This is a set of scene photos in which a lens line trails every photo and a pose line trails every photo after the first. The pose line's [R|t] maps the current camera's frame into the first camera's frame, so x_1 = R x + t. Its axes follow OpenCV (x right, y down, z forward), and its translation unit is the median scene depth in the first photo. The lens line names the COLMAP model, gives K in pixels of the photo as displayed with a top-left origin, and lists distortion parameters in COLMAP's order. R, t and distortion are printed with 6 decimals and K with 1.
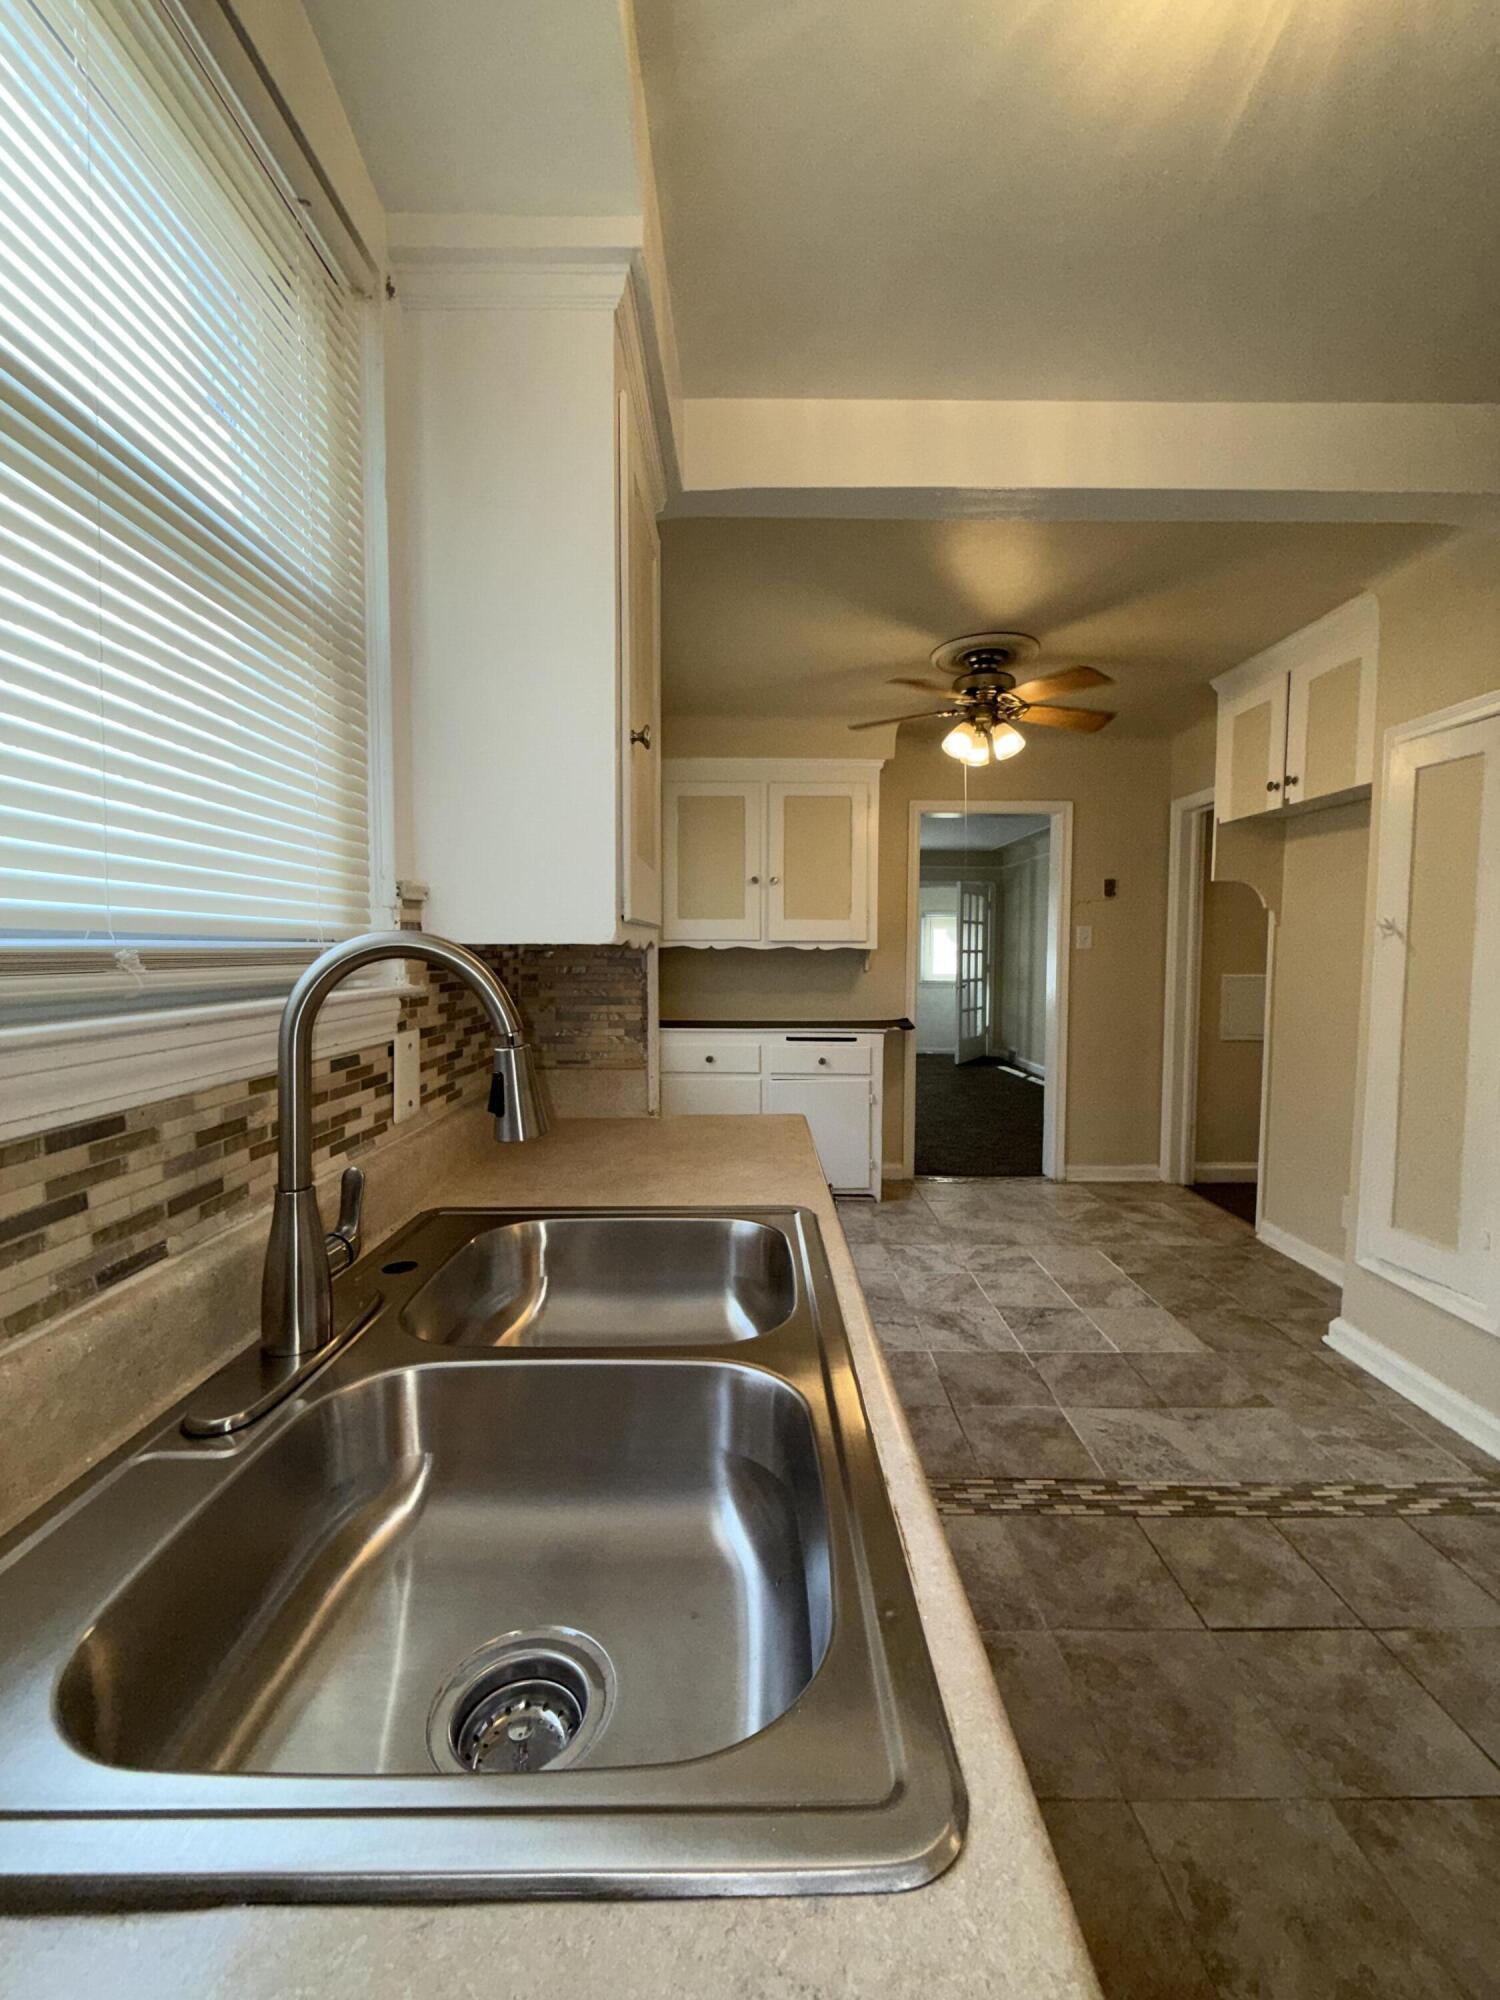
lens RADIAL K [[798.1, 0, 748.1], [0, 798.1, 988.3], [0, 0, 1]] dist [-0.002712, 0.000068]
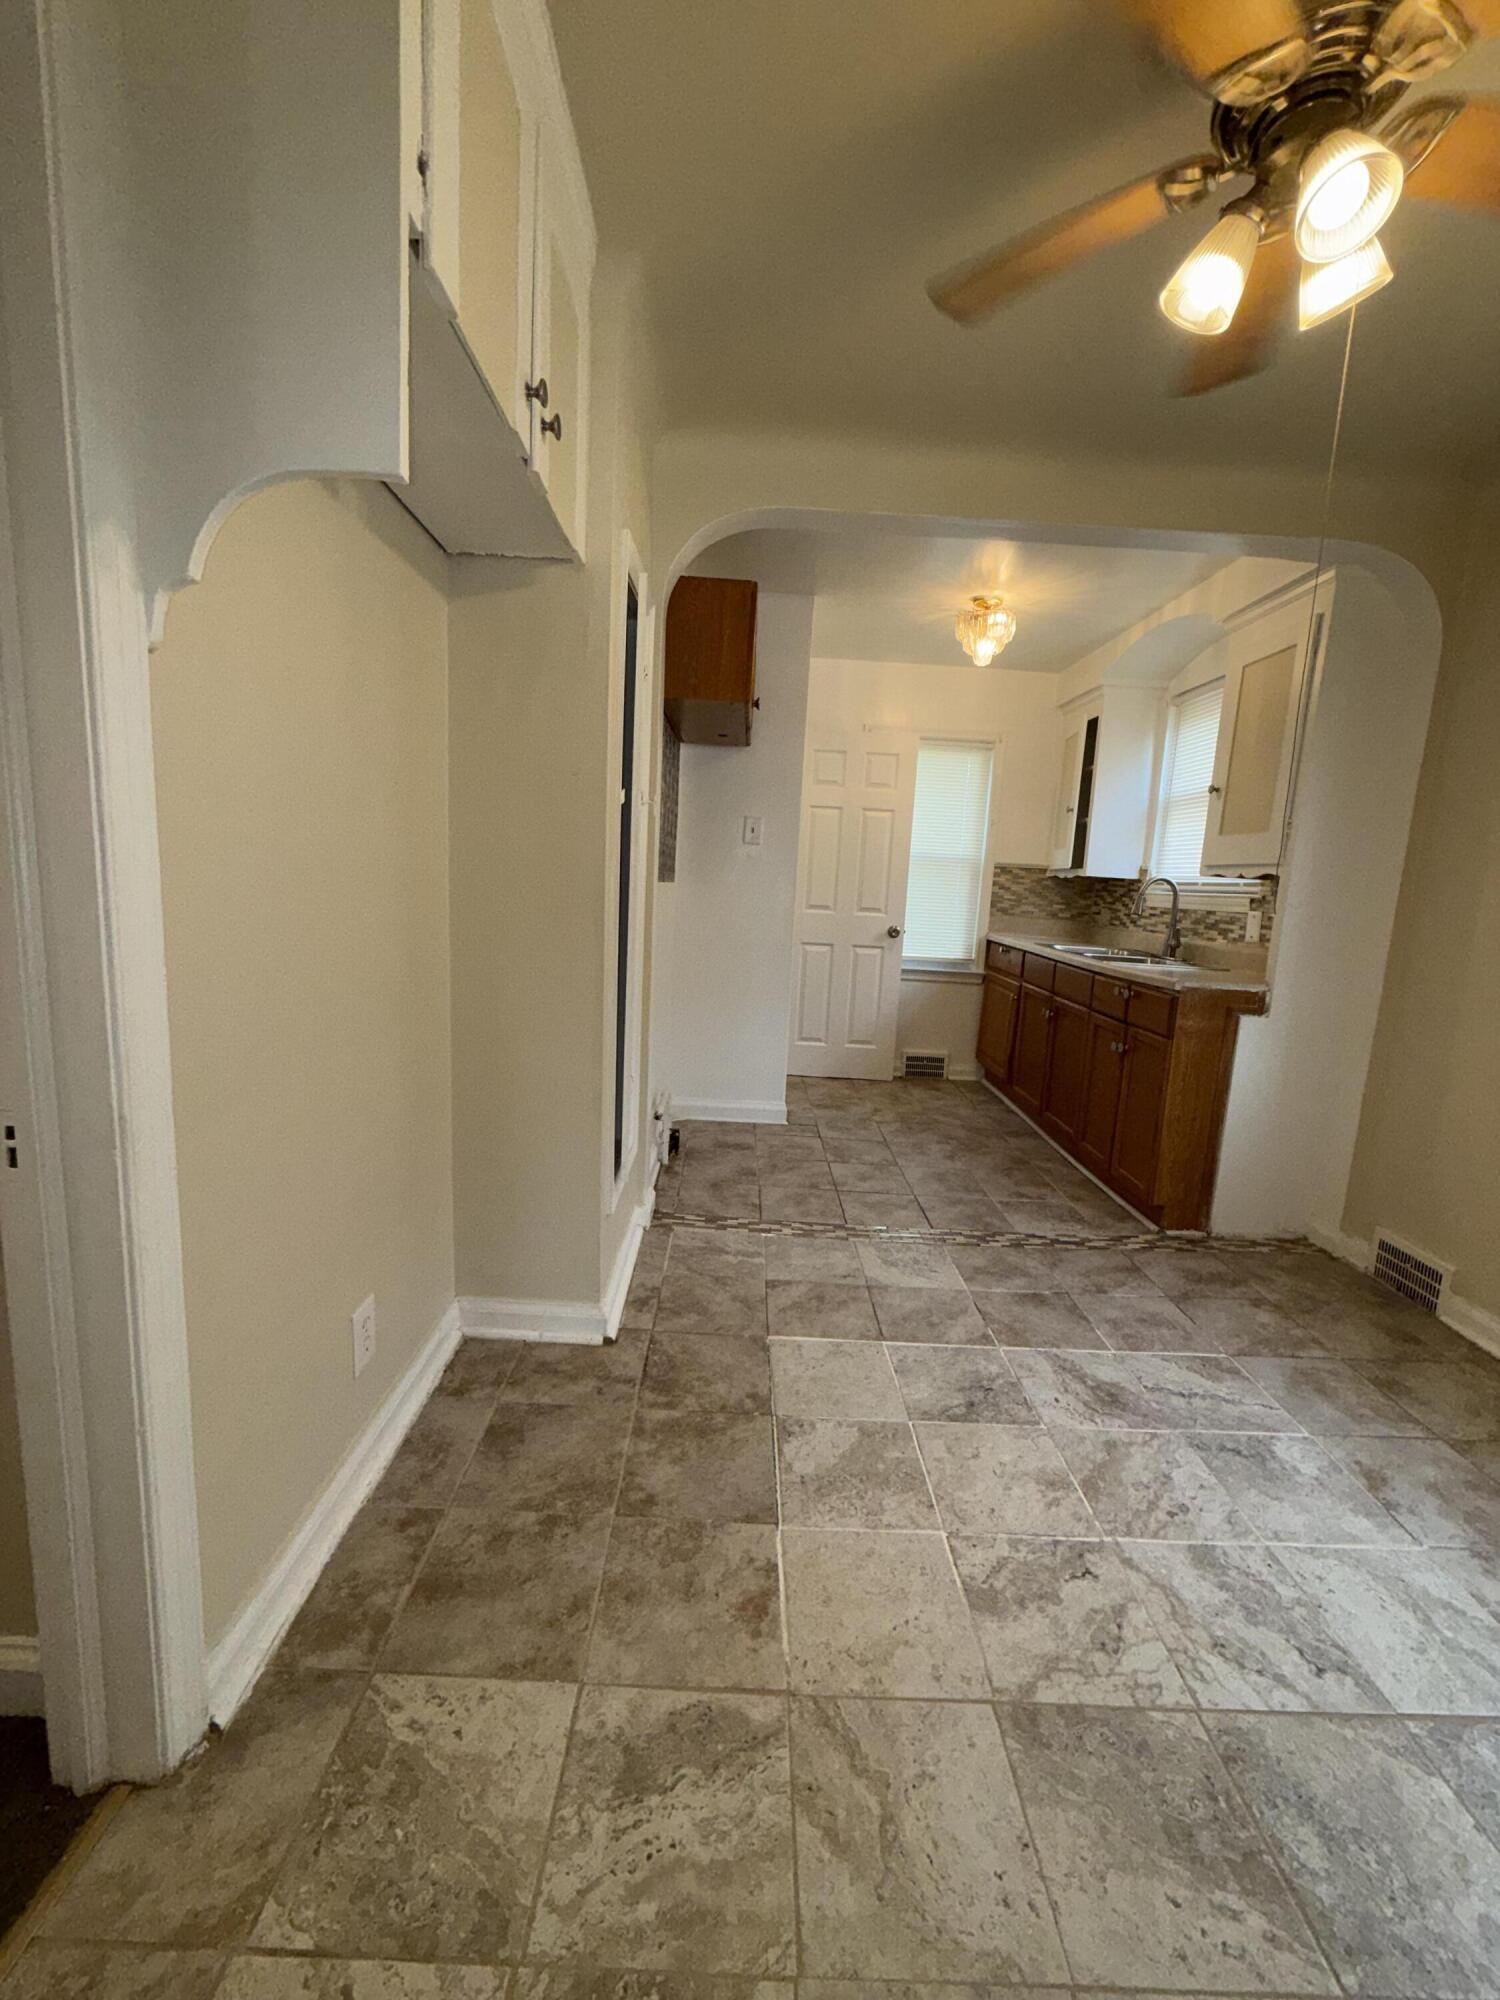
lens RADIAL K [[798.1, 0, 742.7], [0, 798.1, 993.6], [0, 0, 1]] dist [-0.002712, 0.000068]
pose [[-0.998213, -0.057848, -0.014963, 0.529516], [-0.059646, 0.979547, 0.192170, -0.036030], [0.003540, 0.192719, -0.981248, 1.428365]]
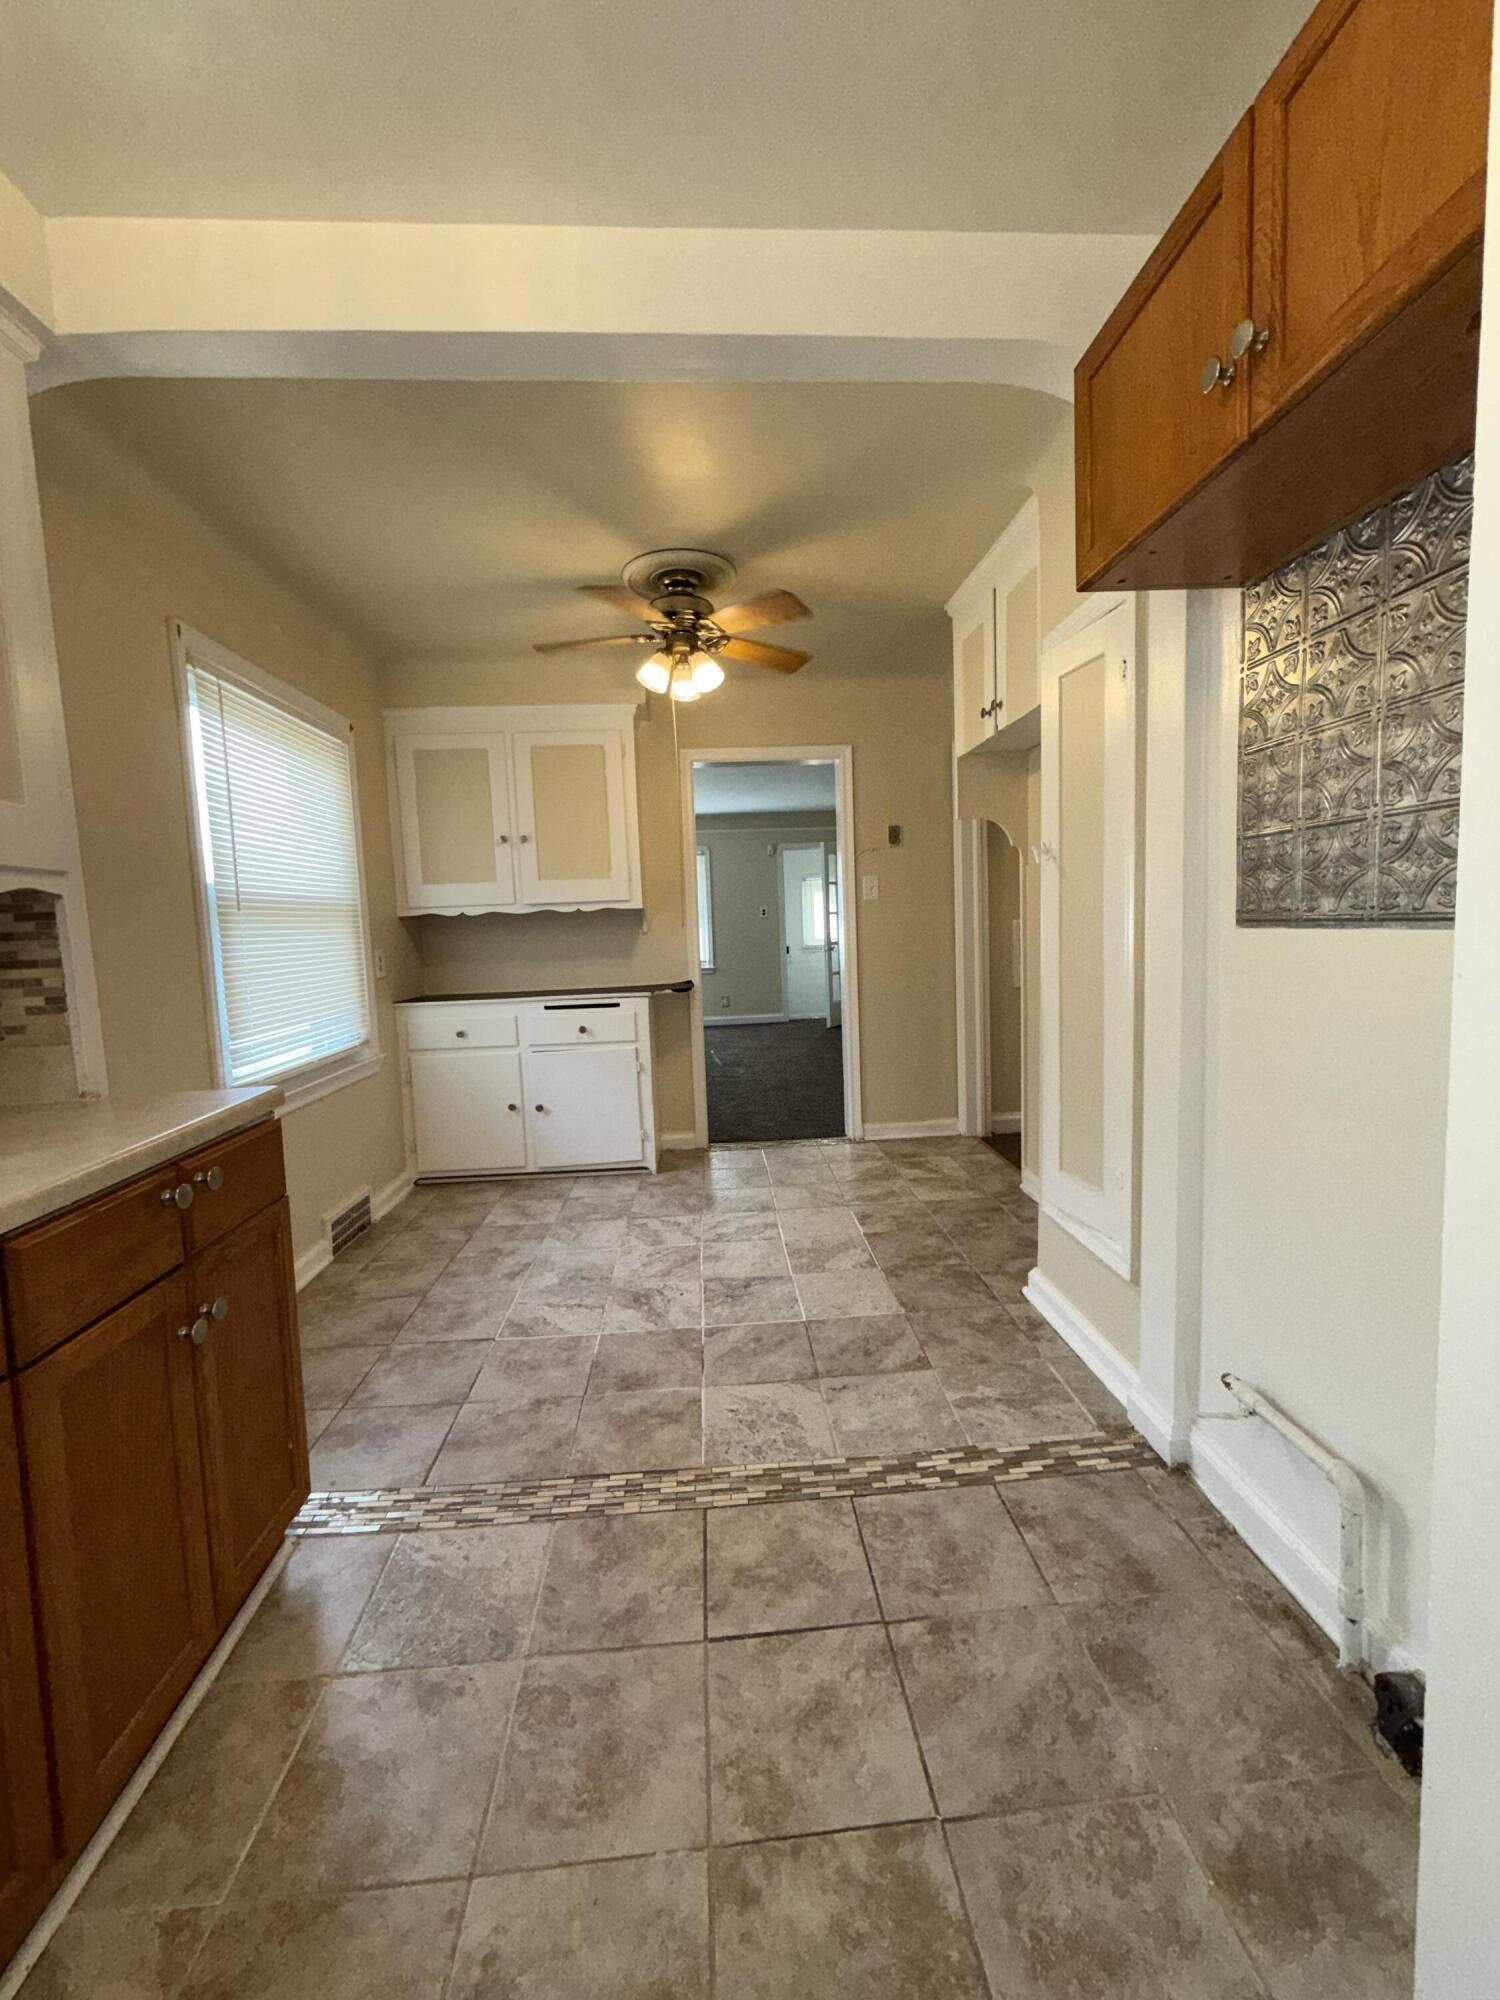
lens RADIAL K [[798.1, 0, 749.1], [0, 798.1, 988.3], [0, 0, 1]] dist [-0.002712, 0.000068]
pose [[0.996842, -0.048068, 0.063206, 0.296461], [0.046086, 0.998410, 0.032461, 0.027362], [-0.064666, -0.029445, 0.997472, 0.066157]]
